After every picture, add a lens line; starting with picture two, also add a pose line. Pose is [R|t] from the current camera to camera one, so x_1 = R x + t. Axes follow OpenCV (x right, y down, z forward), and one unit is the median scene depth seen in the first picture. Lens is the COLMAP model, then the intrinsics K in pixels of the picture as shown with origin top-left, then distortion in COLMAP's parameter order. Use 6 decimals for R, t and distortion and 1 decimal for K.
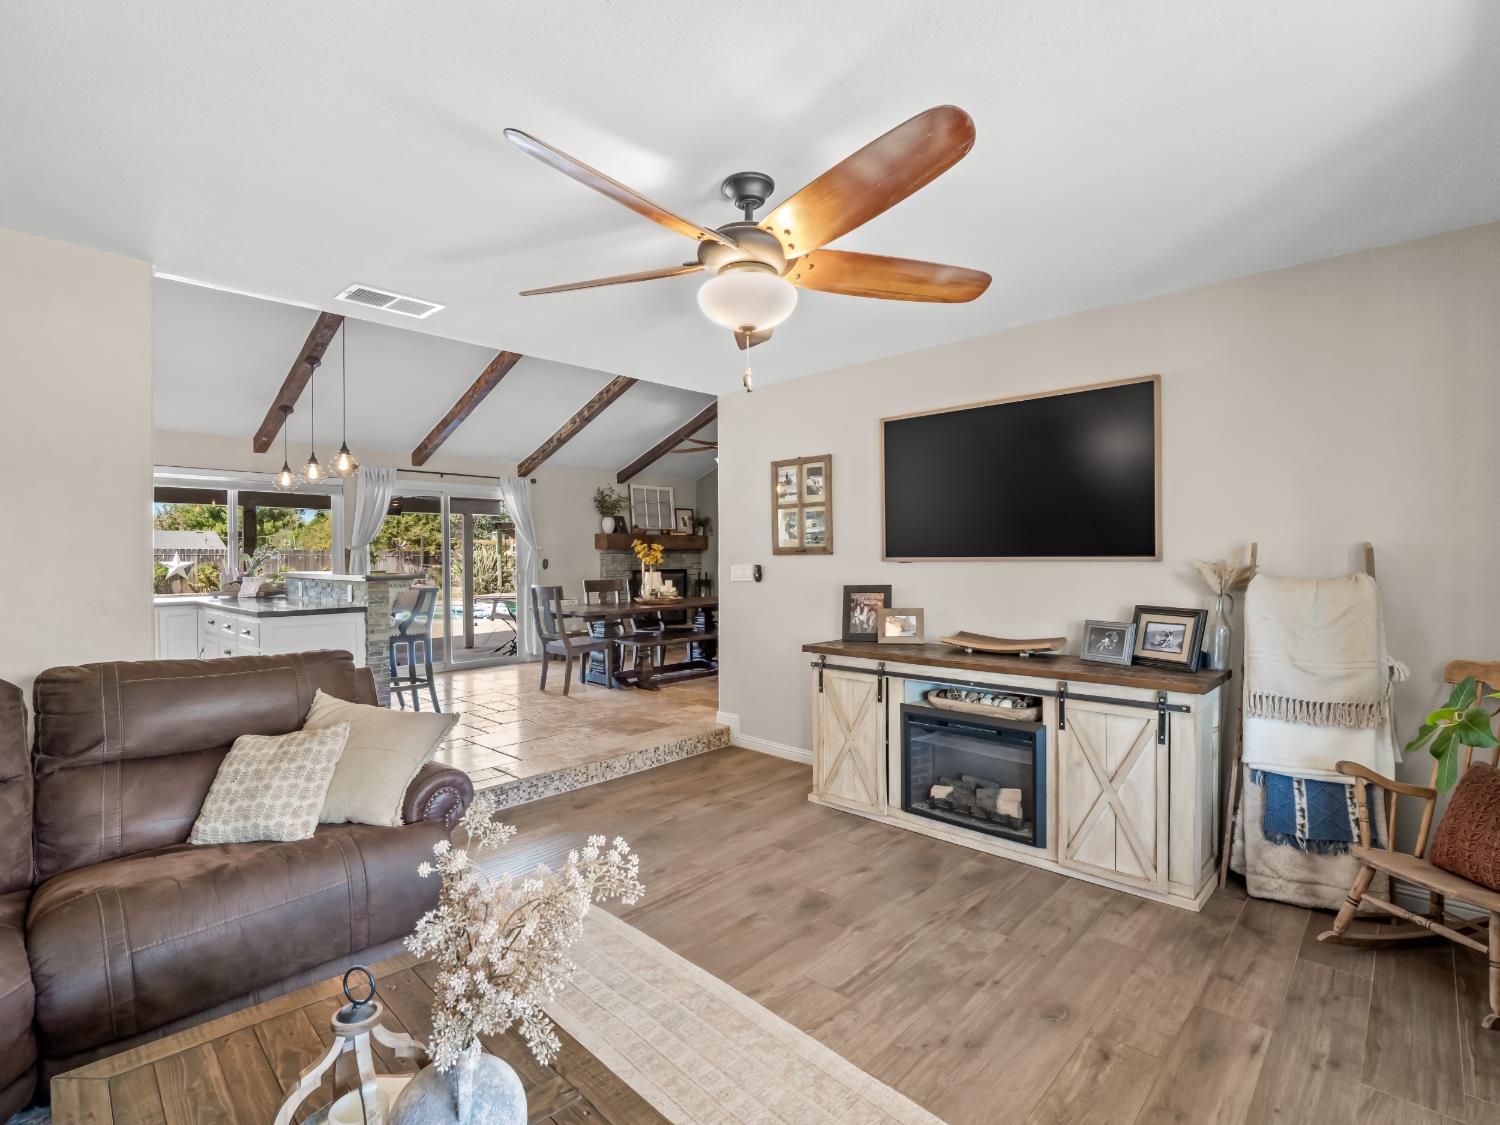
lens RADIAL K [[722.9, 0, 746.2], [0, 722.9, 559.4], [0, 0, 1]] dist [-0.001917, -0.015021]
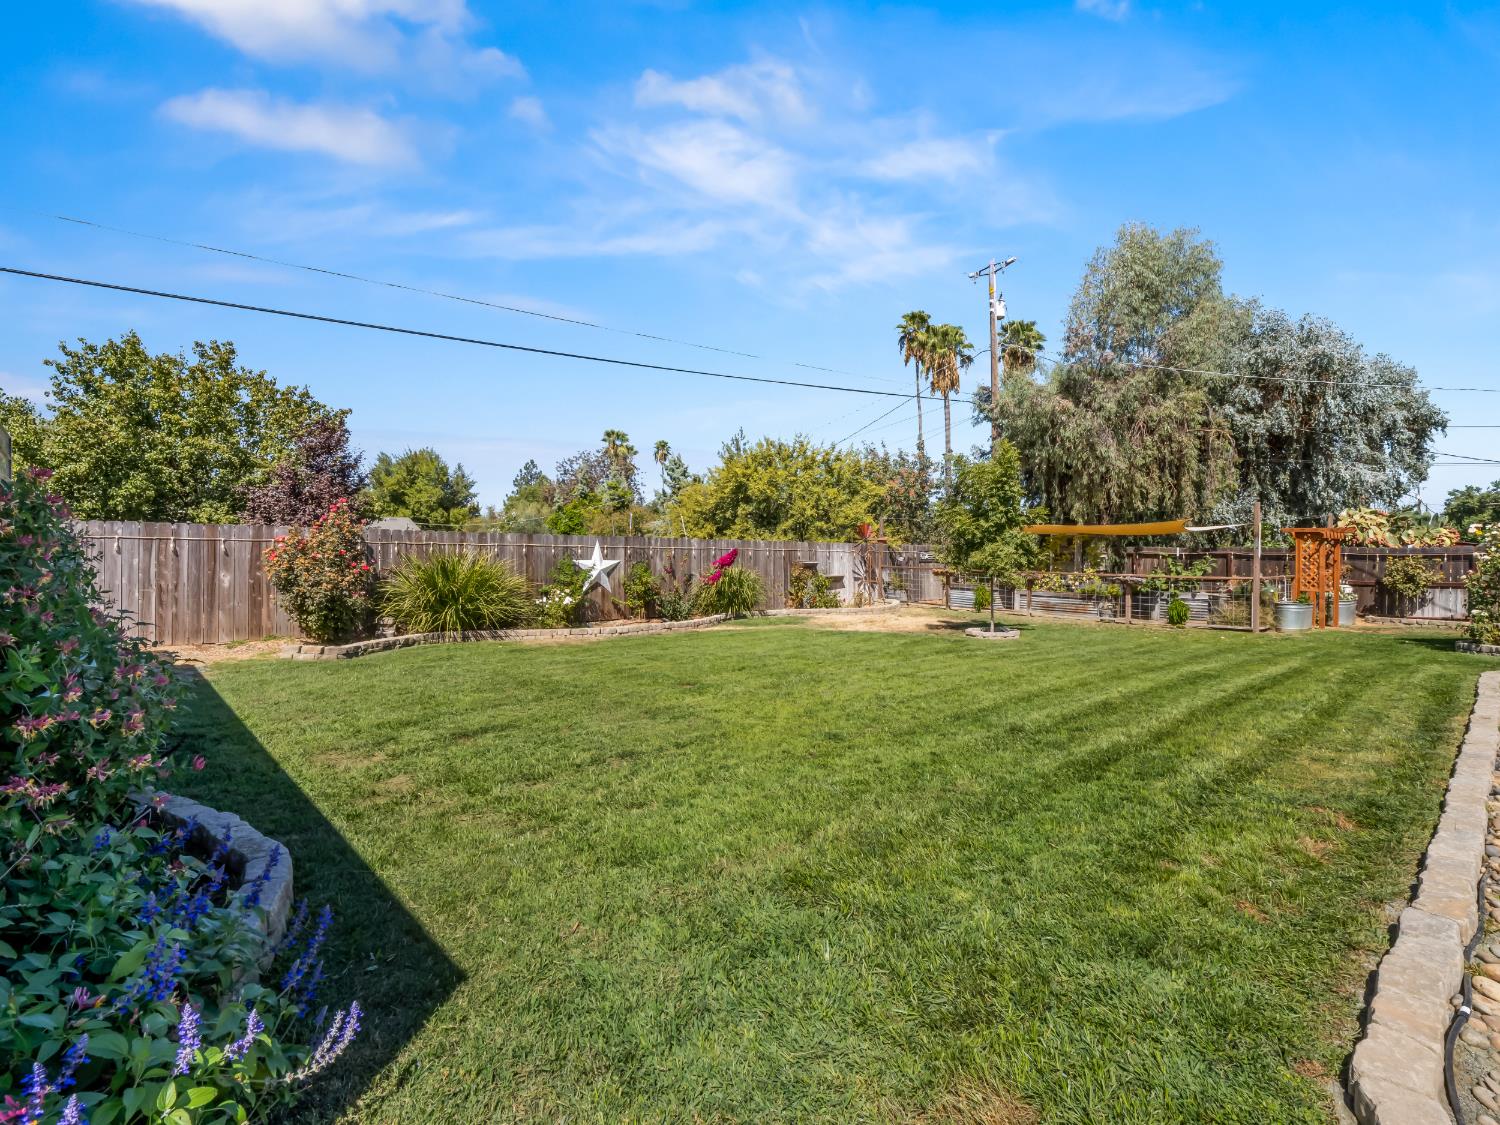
lens RADIAL K [[721.3, 0, 748.7], [0, 721.3, 557.7], [0, 0, 1]] dist [-0.004475, -0.010083]
pose [[0.996582, 0.010351, -0.081953, -2.058965], [-0.010024, 0.999940, 0.004401, -0.005028], [0.081993, -0.003565, 0.996627, 1.535278]]
